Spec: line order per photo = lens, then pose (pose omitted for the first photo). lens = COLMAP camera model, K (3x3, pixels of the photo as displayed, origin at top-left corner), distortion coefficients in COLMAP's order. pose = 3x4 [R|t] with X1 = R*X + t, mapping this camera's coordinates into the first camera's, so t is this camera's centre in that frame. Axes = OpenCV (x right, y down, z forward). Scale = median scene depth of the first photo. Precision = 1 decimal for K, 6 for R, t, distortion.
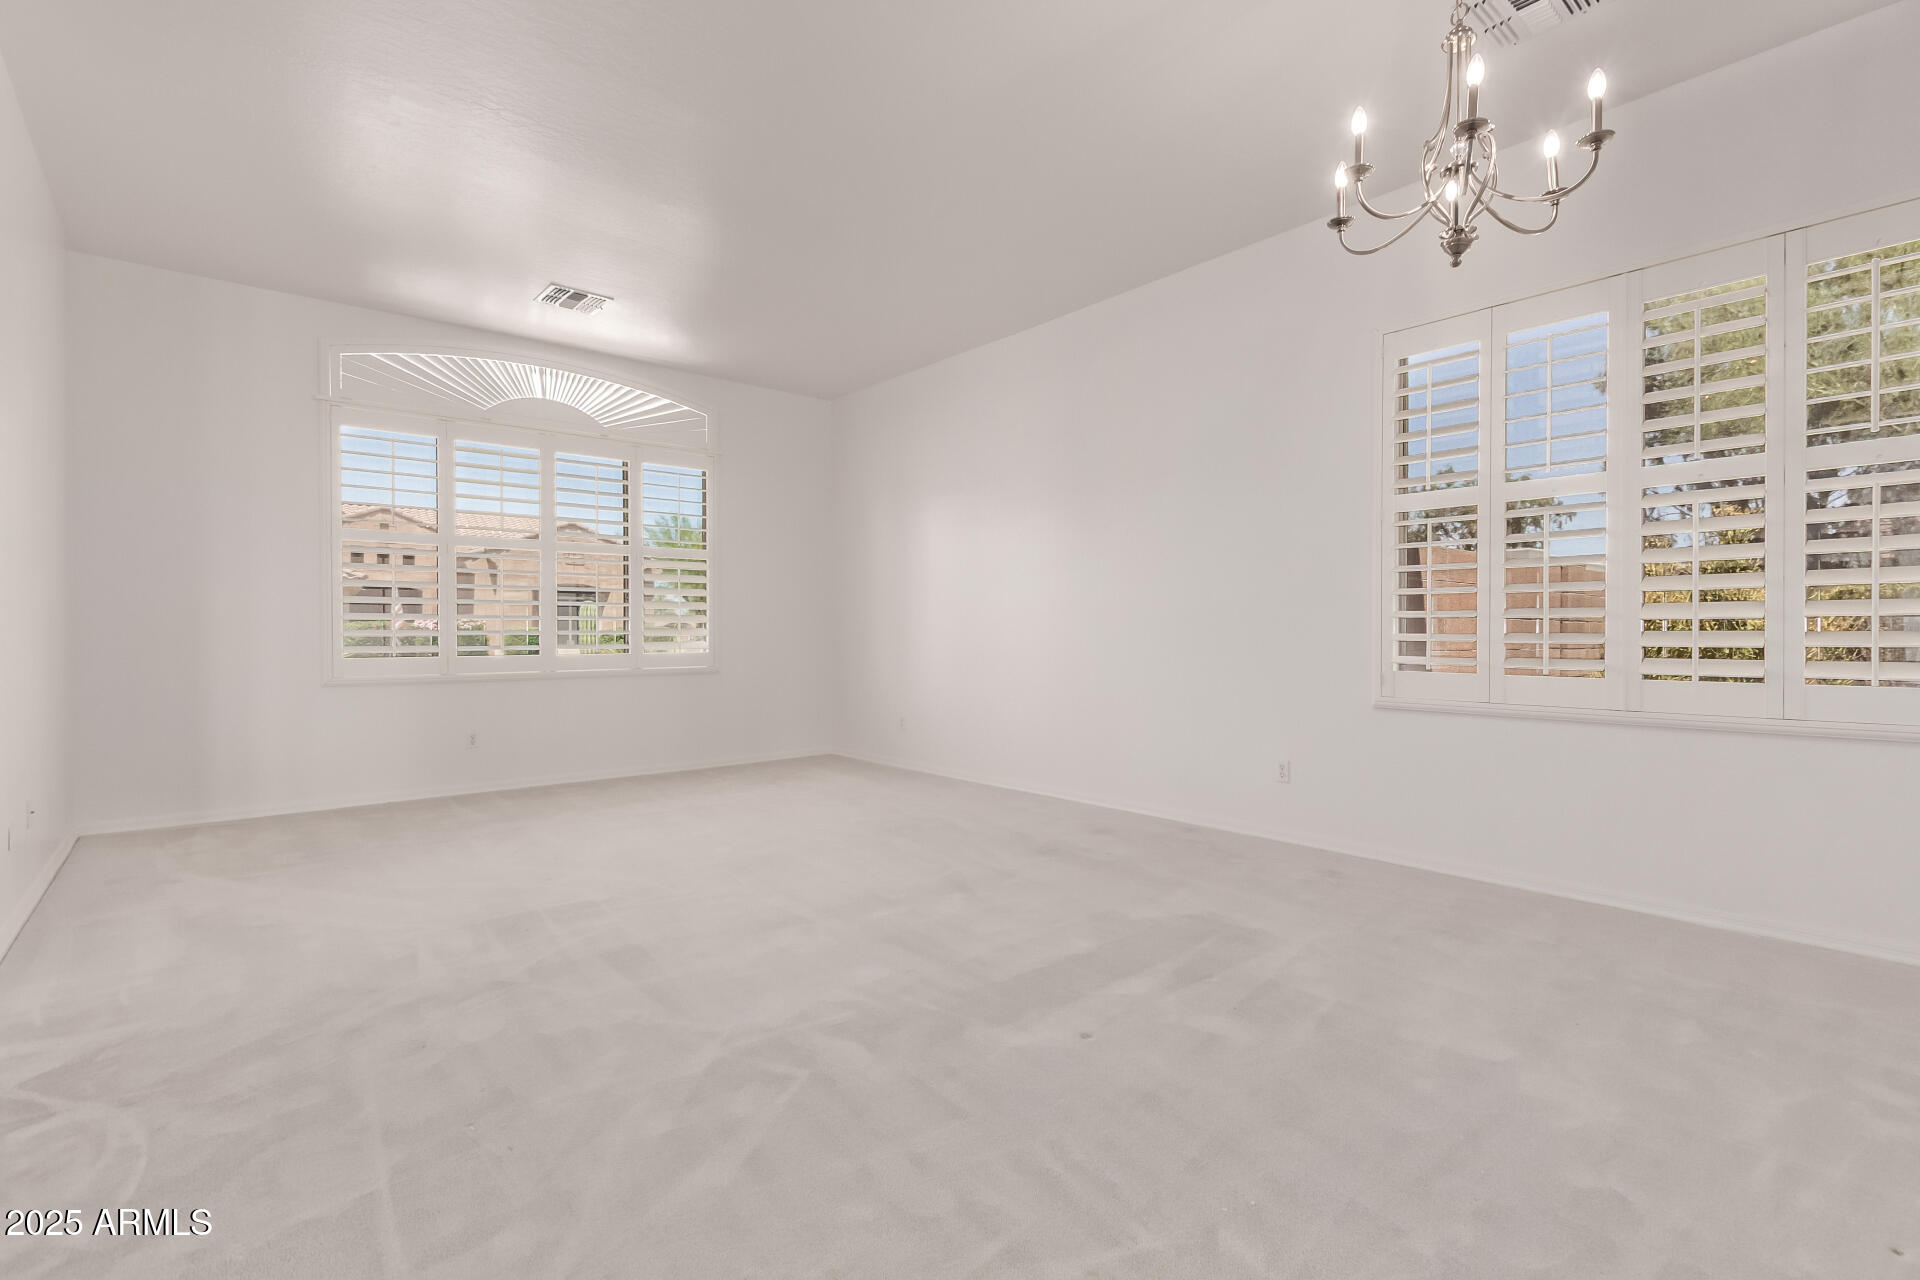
lens RADIAL K [[875.4, 0, 963.8], [0, 875.4, 643.8], [0, 0, 1]] dist [0.003587, -0.000235]
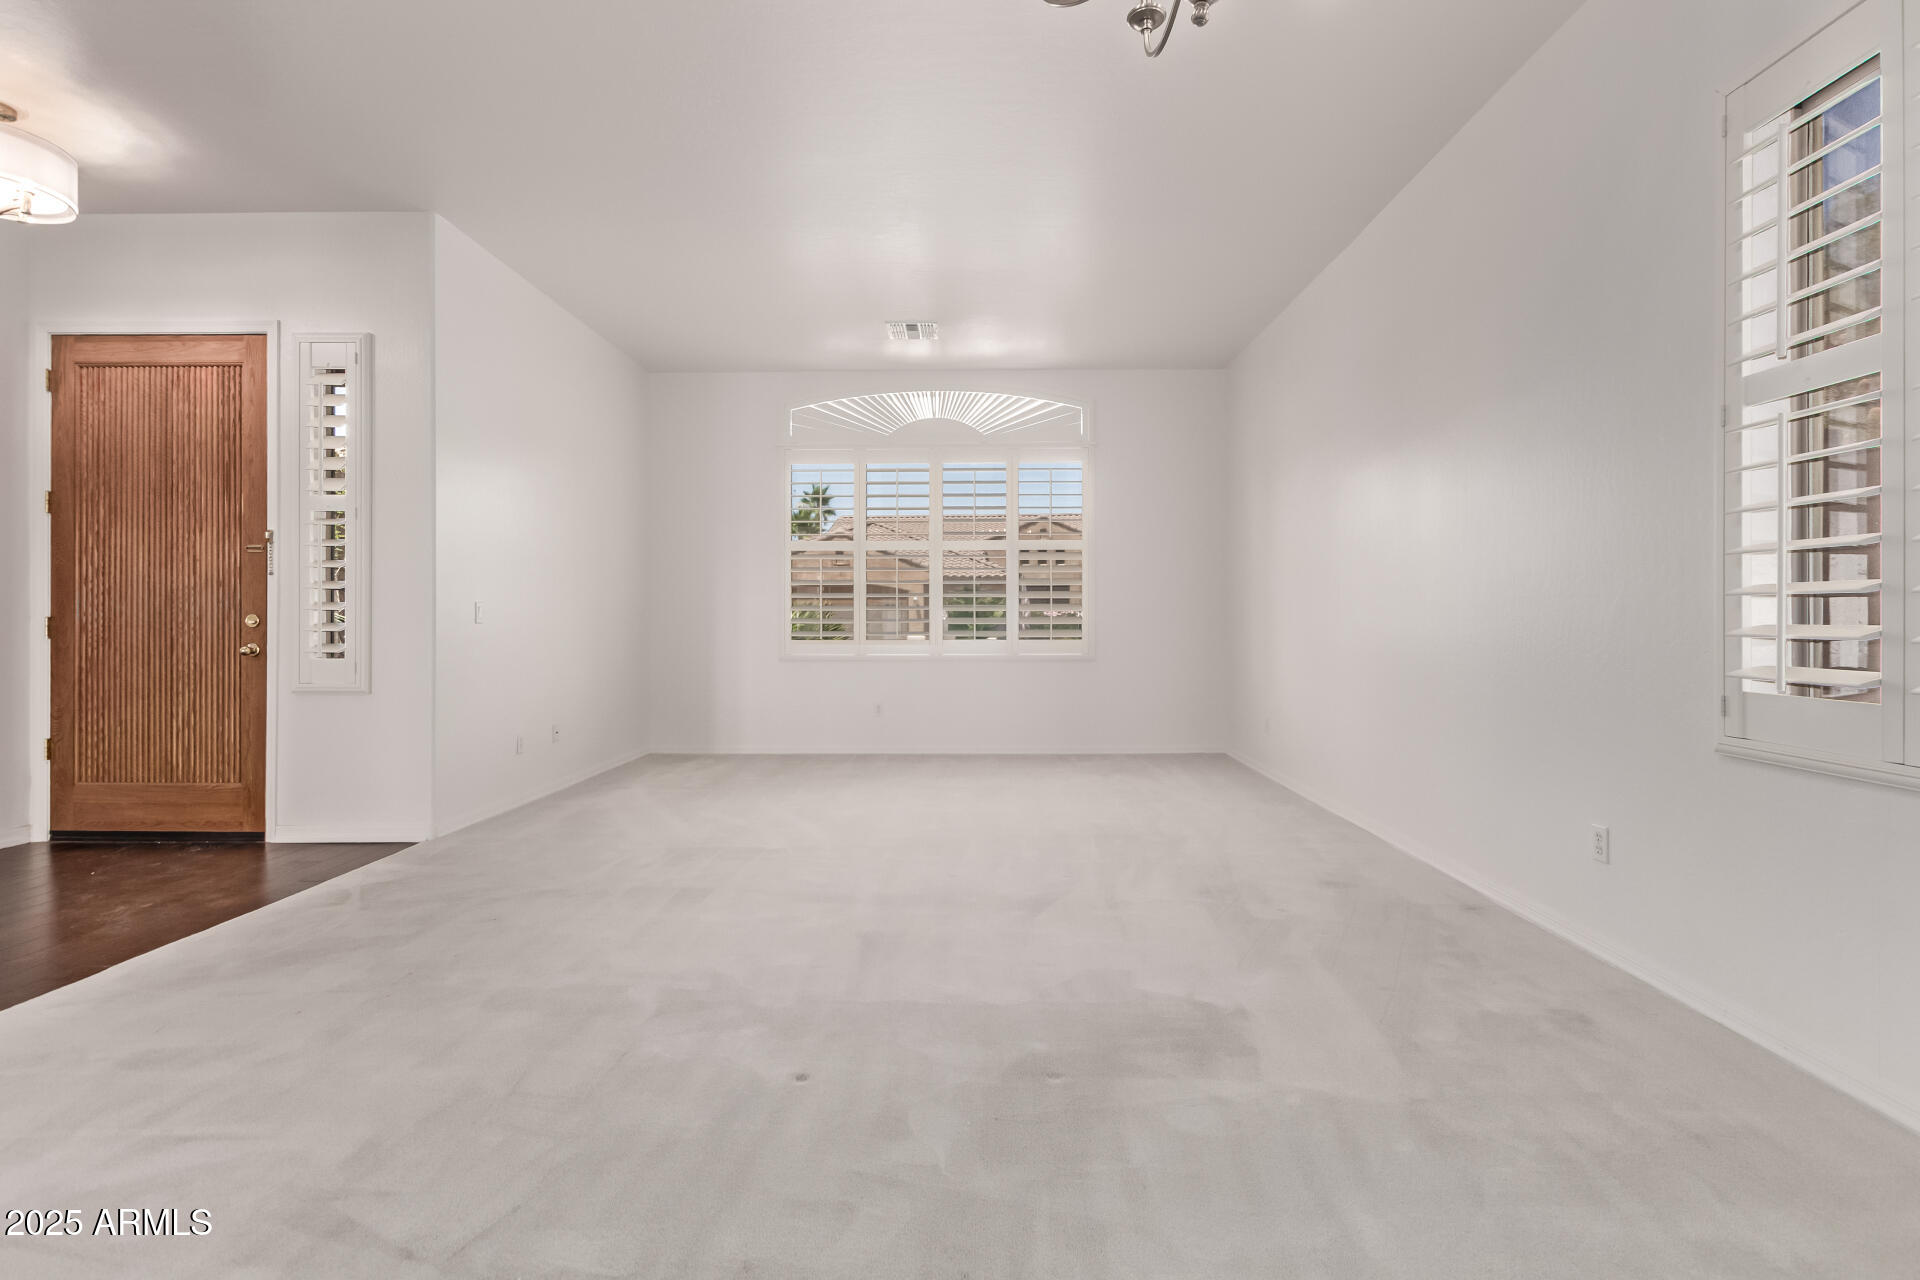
lens RADIAL K [[875.4, 0, 963.7], [0, 875.4, 623.1], [0, 0, 1]] dist [0.003587, -0.000235]
pose [[0.750426, 0.002746, -0.660948, 0.319773], [-0.008479, 0.999949, -0.005472, -0.003543], [0.660900, 0.009710, 0.750412, 0.165656]]
